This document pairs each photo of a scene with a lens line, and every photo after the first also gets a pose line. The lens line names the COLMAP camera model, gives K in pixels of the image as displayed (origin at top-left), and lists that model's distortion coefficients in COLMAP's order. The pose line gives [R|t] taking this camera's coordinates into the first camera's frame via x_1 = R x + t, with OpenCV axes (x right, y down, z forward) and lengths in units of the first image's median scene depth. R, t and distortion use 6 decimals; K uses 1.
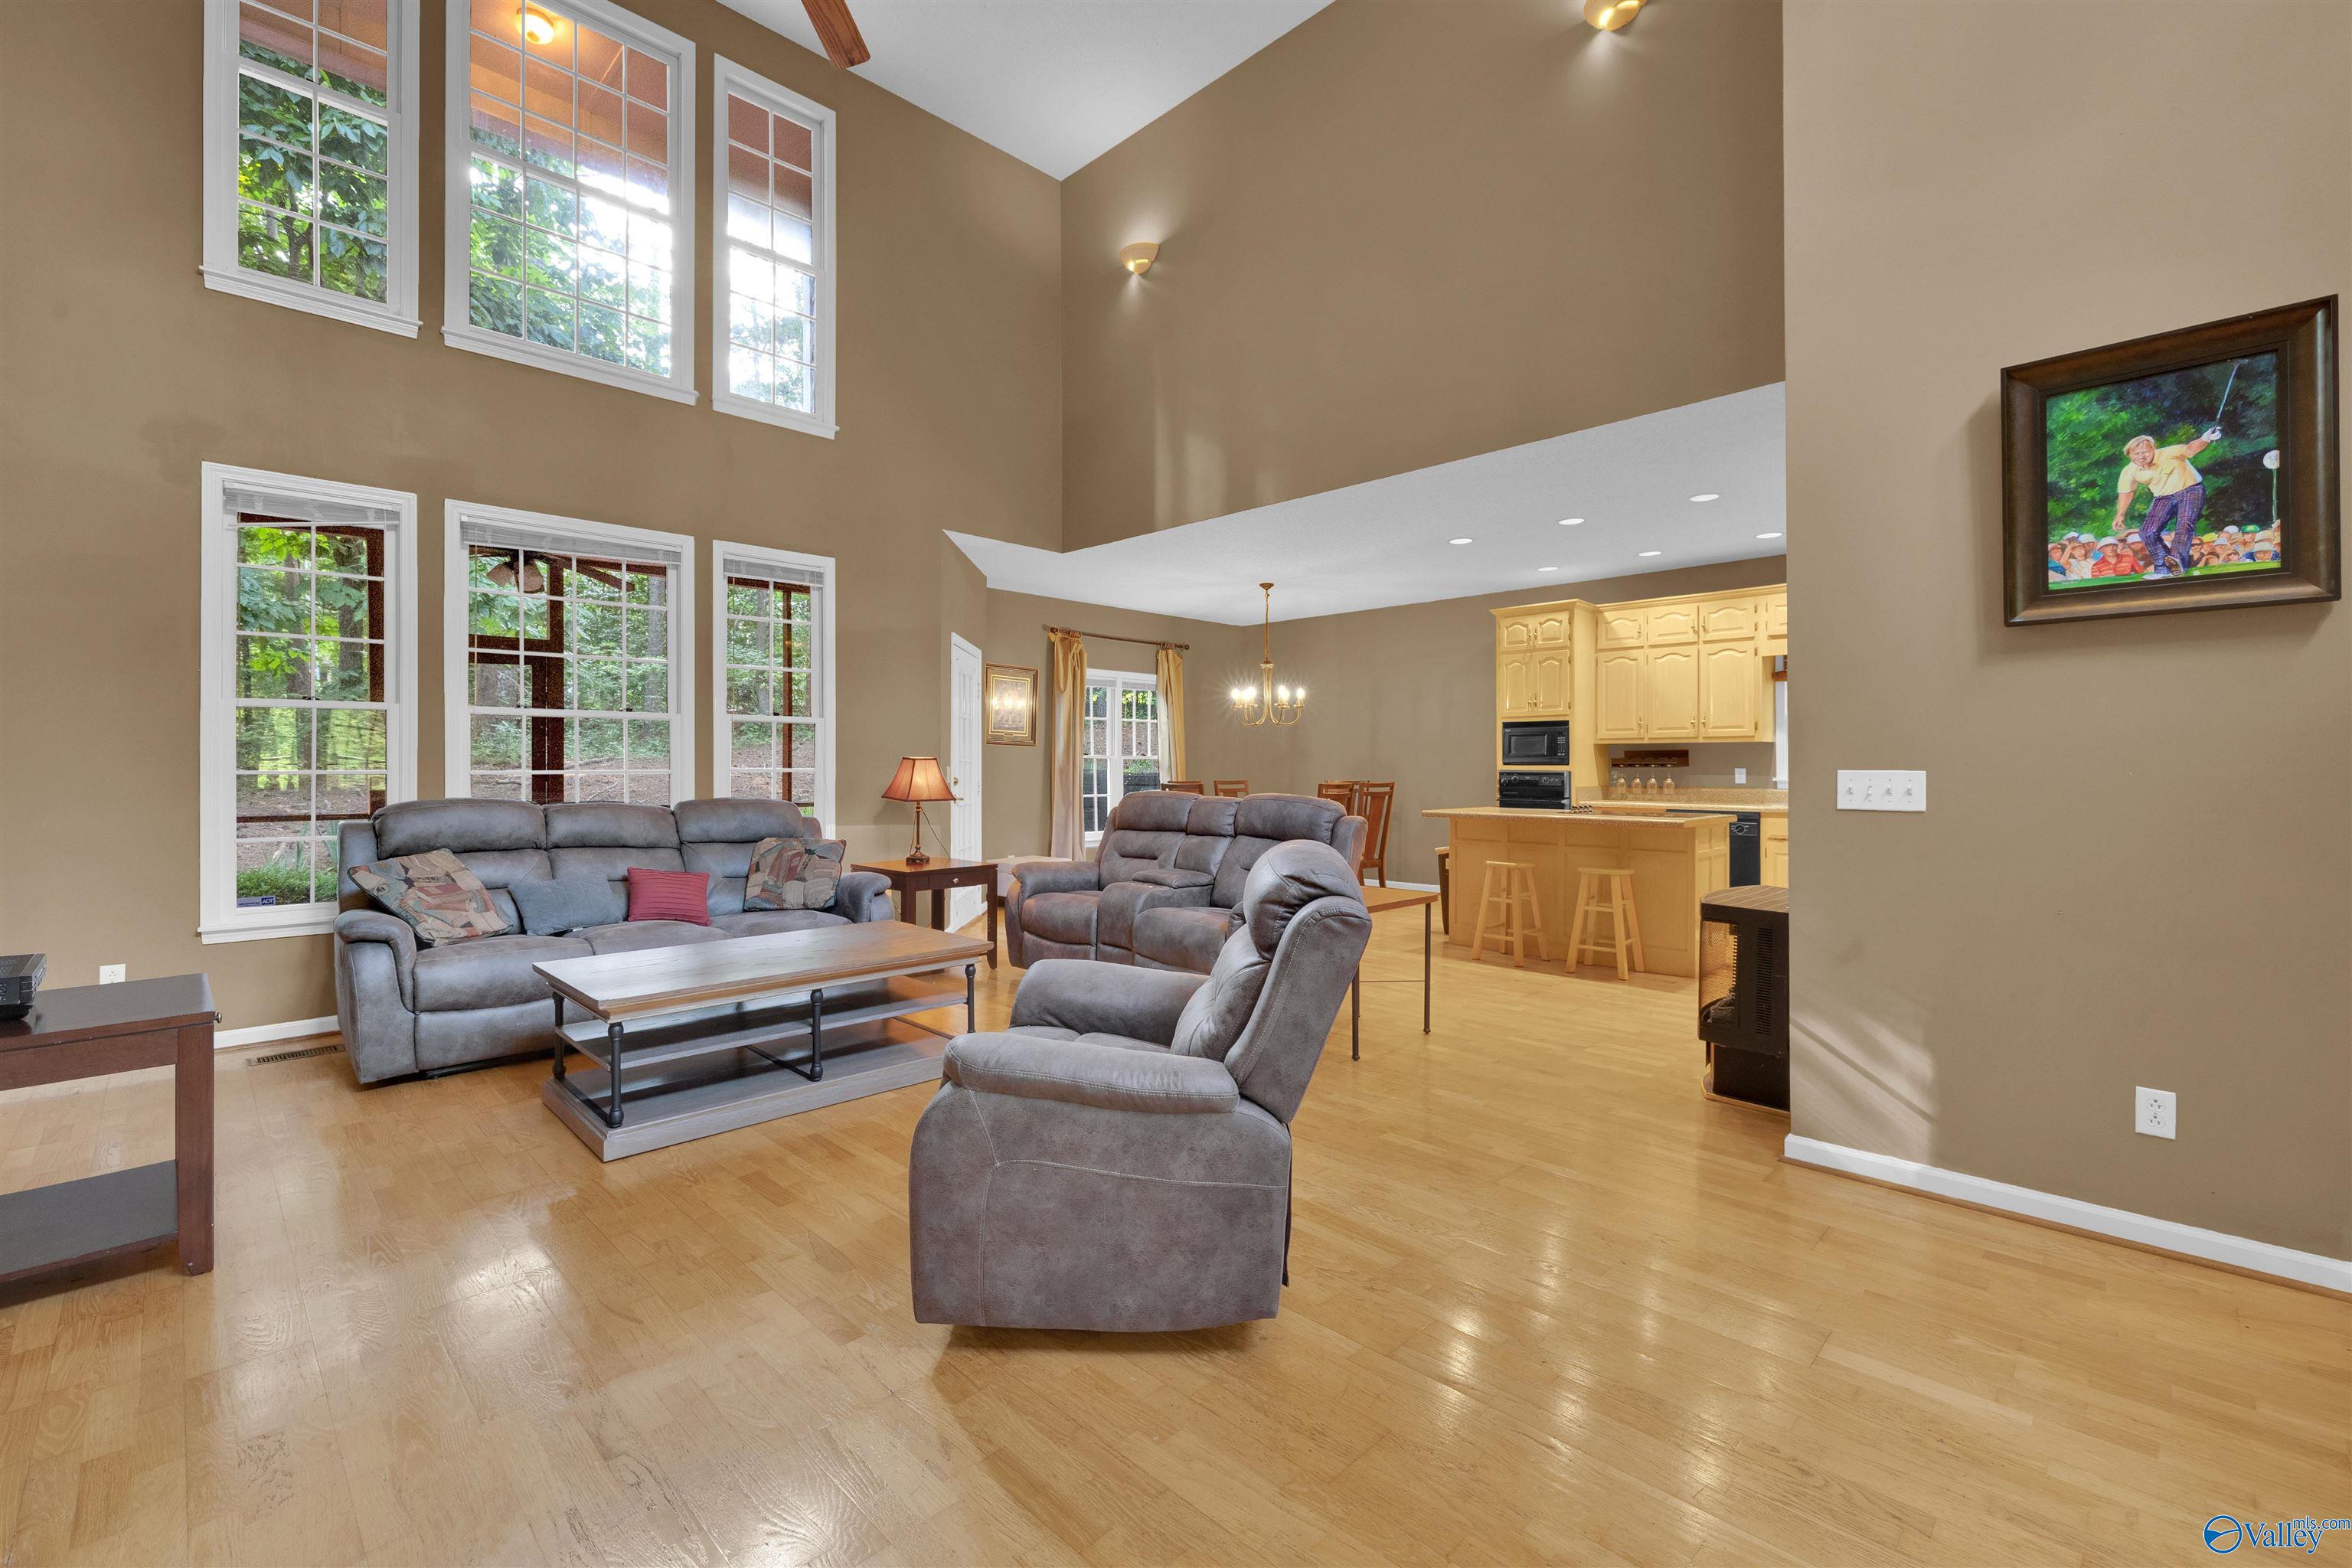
lens RADIAL K [[989.7, 0, 1170.8], [0, 989.7, 777.1], [0, 0, 1]] dist [-0.003739, -0.000787]
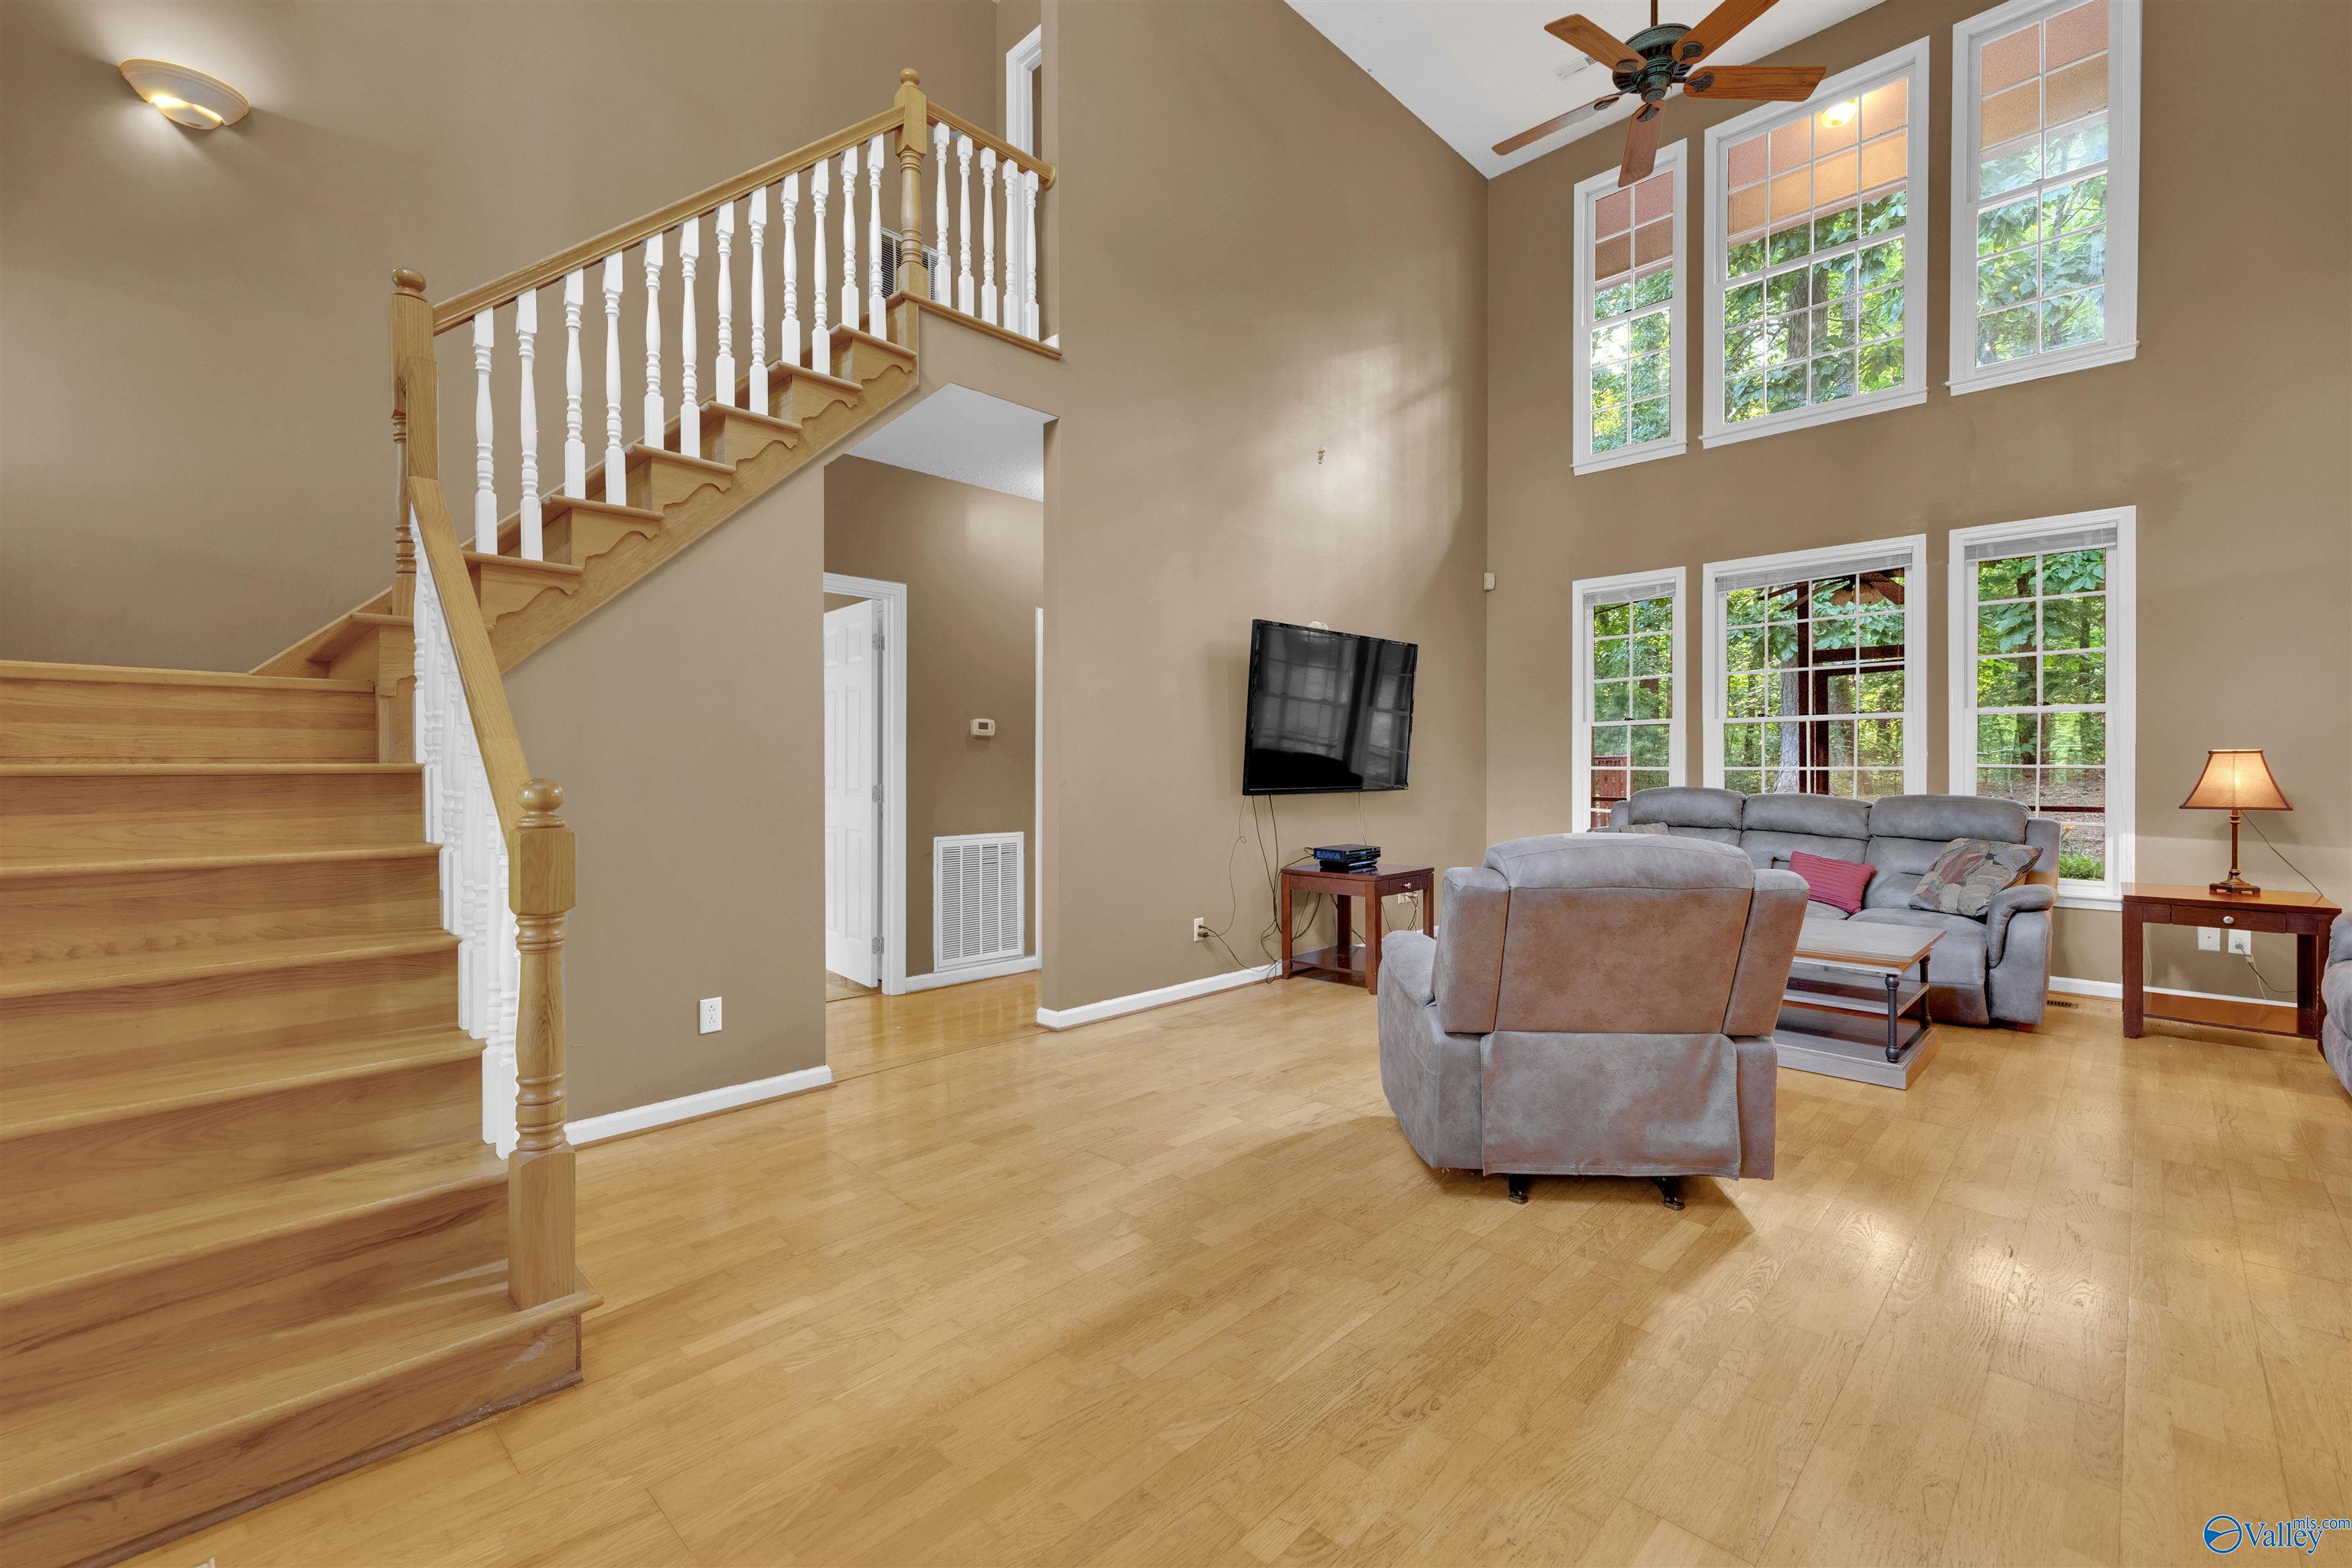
lens RADIAL K [[989.7, 0, 1162.5], [0, 989.7, 783.0], [0, 0, 1]] dist [-0.003739, -0.000787]
pose [[0.019495, 0.012482, -0.999732, 0.540100], [-0.007918, 0.999893, 0.012330, 0.003014], [0.999779, 0.007675, 0.019592, 0.223675]]
